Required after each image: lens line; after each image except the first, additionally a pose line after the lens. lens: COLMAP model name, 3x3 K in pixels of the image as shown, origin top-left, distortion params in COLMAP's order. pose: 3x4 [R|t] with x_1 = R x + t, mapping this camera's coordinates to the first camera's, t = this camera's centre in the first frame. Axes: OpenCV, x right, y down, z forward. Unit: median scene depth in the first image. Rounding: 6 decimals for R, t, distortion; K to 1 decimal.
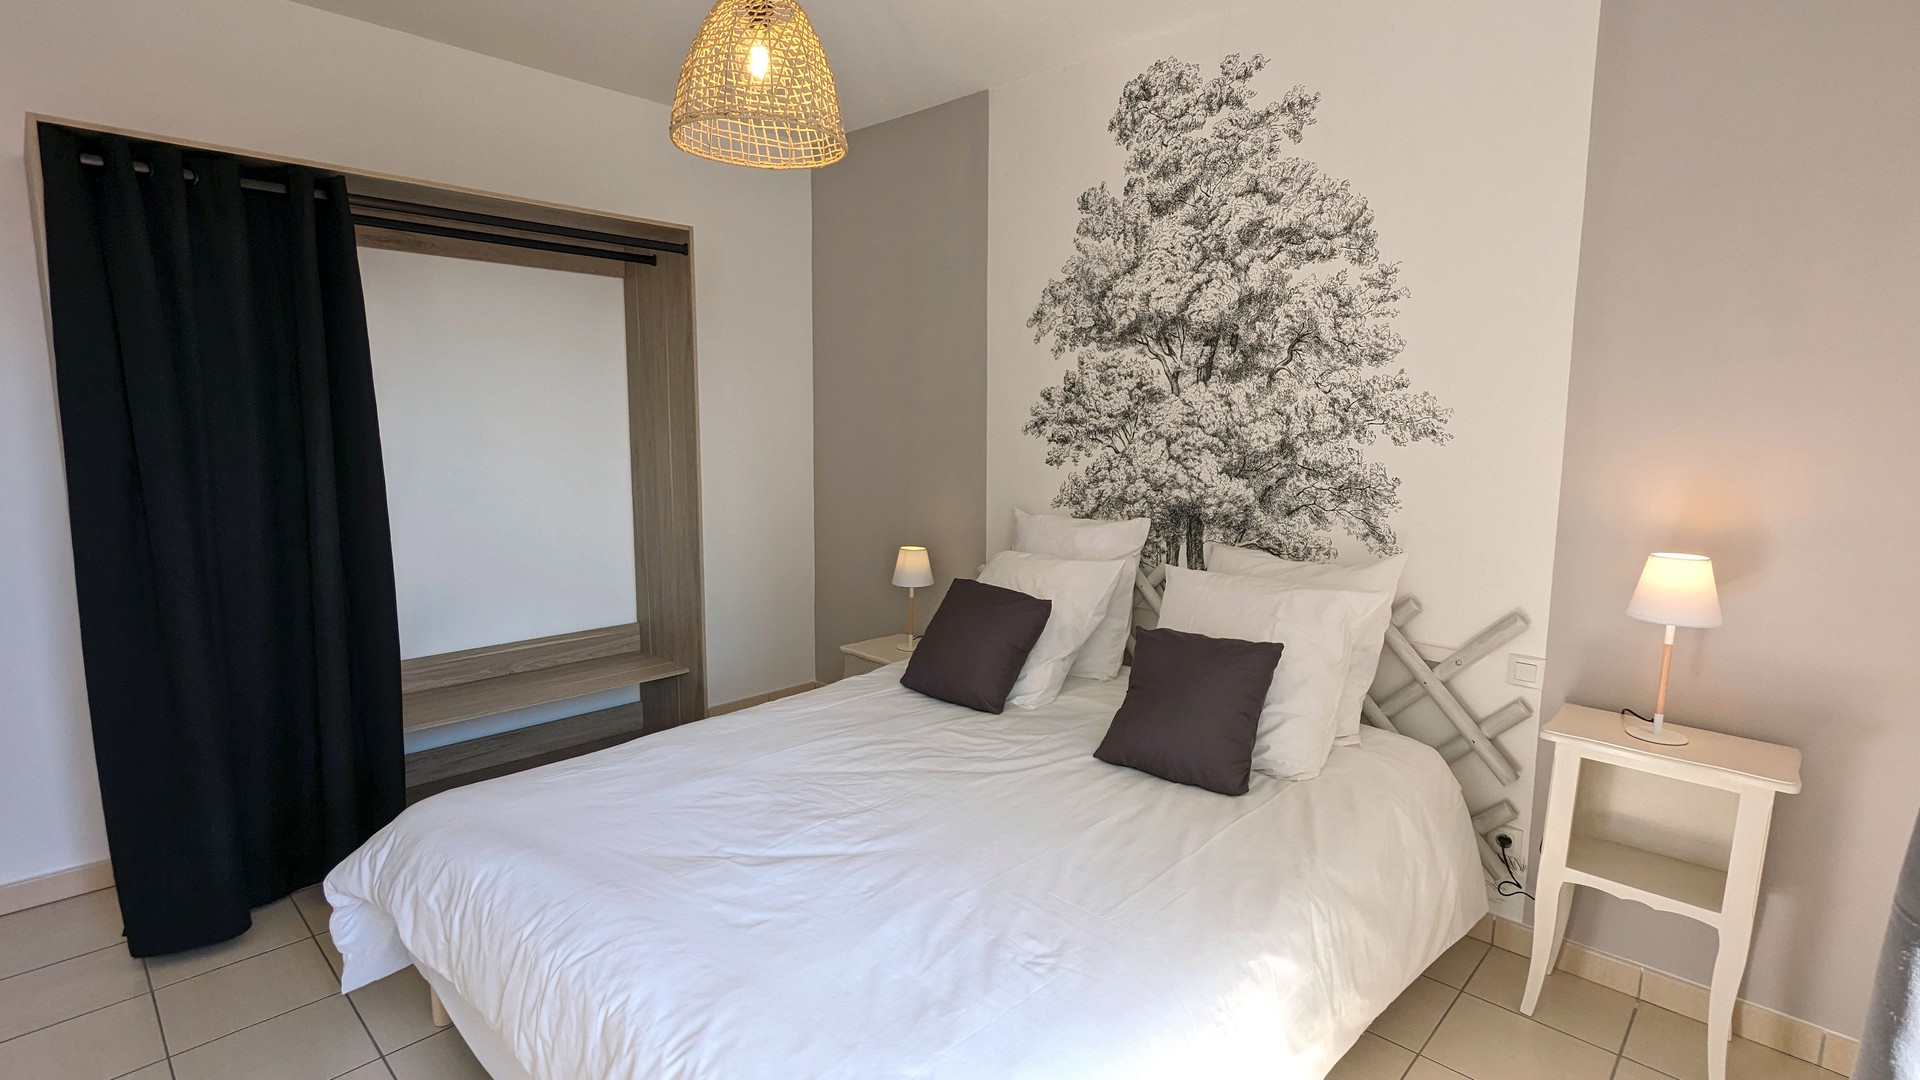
lens RADIAL K [[908.5, 0, 958.6], [0, 908.5, 543.8], [0, 0, 1]] dist [-0.010059, -0.000852]
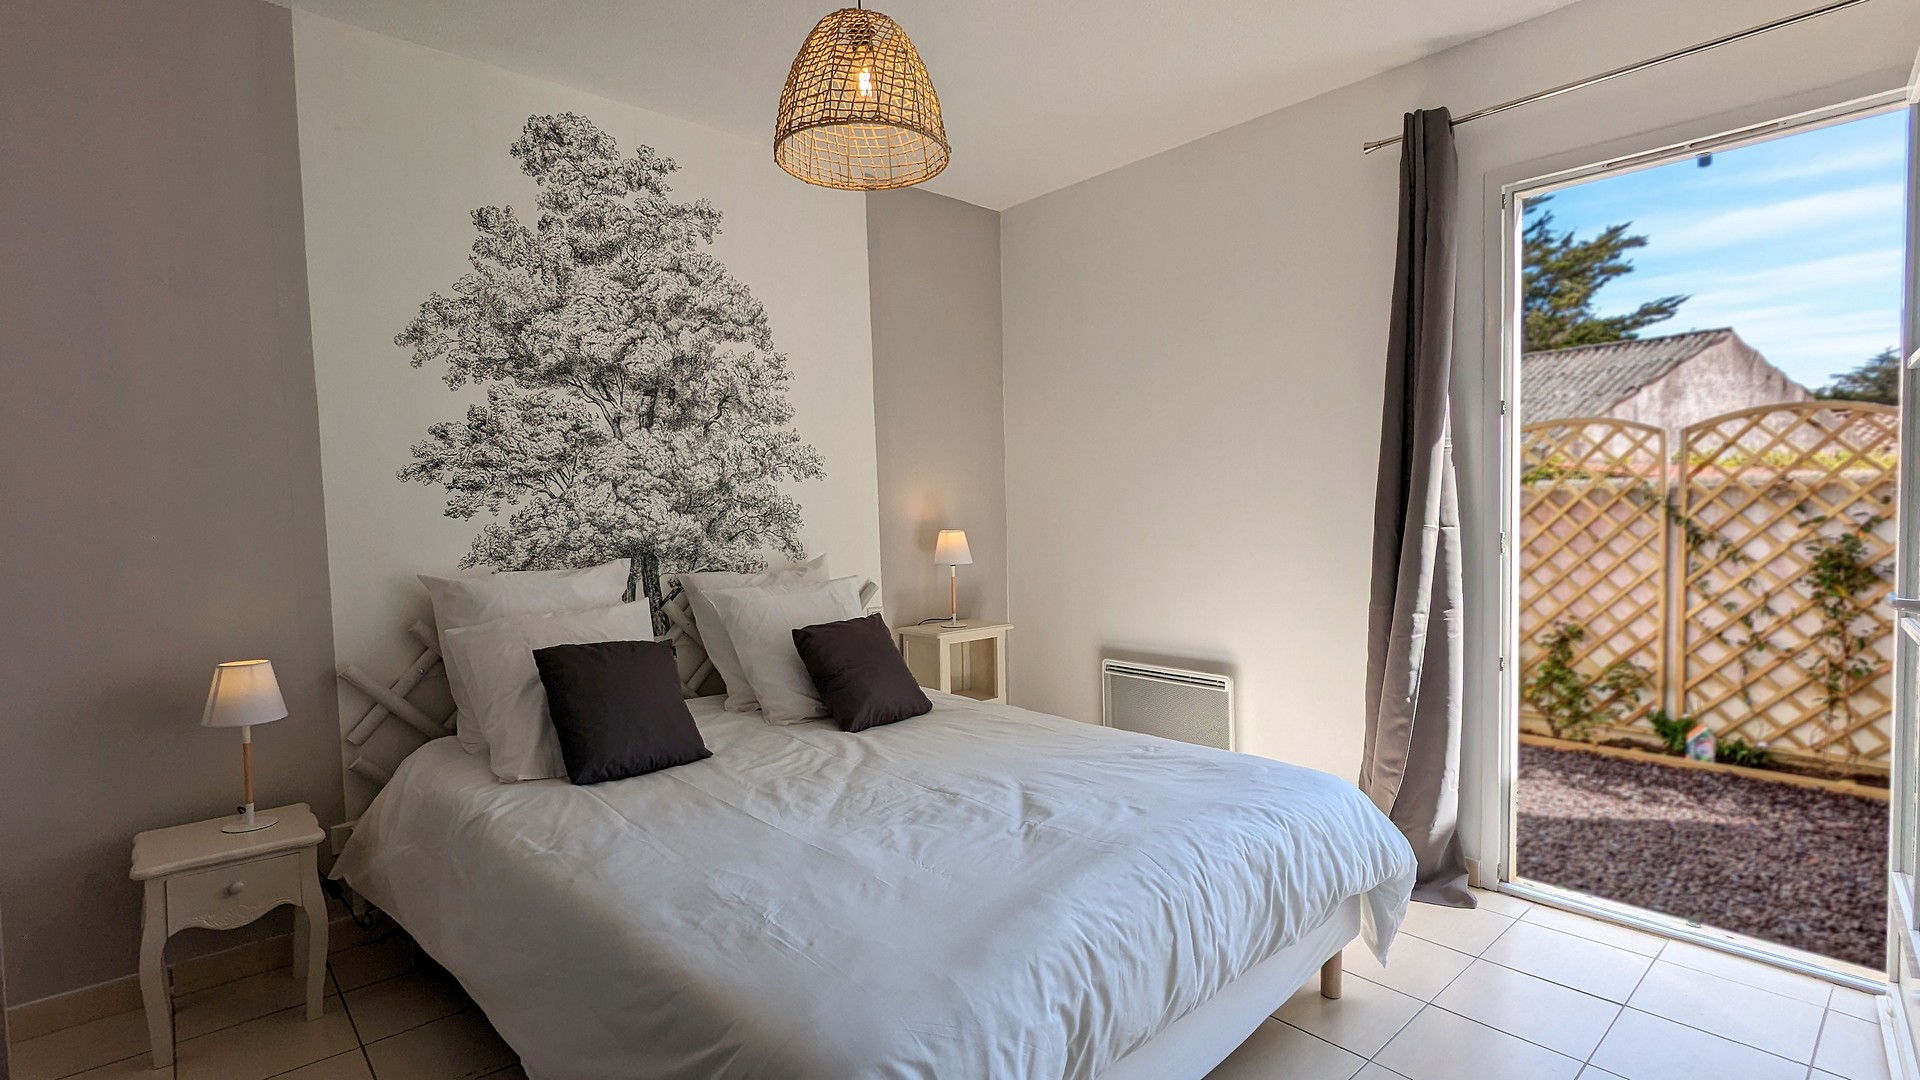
lens RADIAL K [[908.5, 0, 960.2], [0, 908.5, 542.4], [0, 0, 1]] dist [-0.010059, -0.000852]
pose [[0.063841, -0.050443, 0.996684, -0.806300], [0.164425, 0.985604, 0.039350, -0.025433], [-0.984321, 0.161368, 0.071216, 0.584667]]
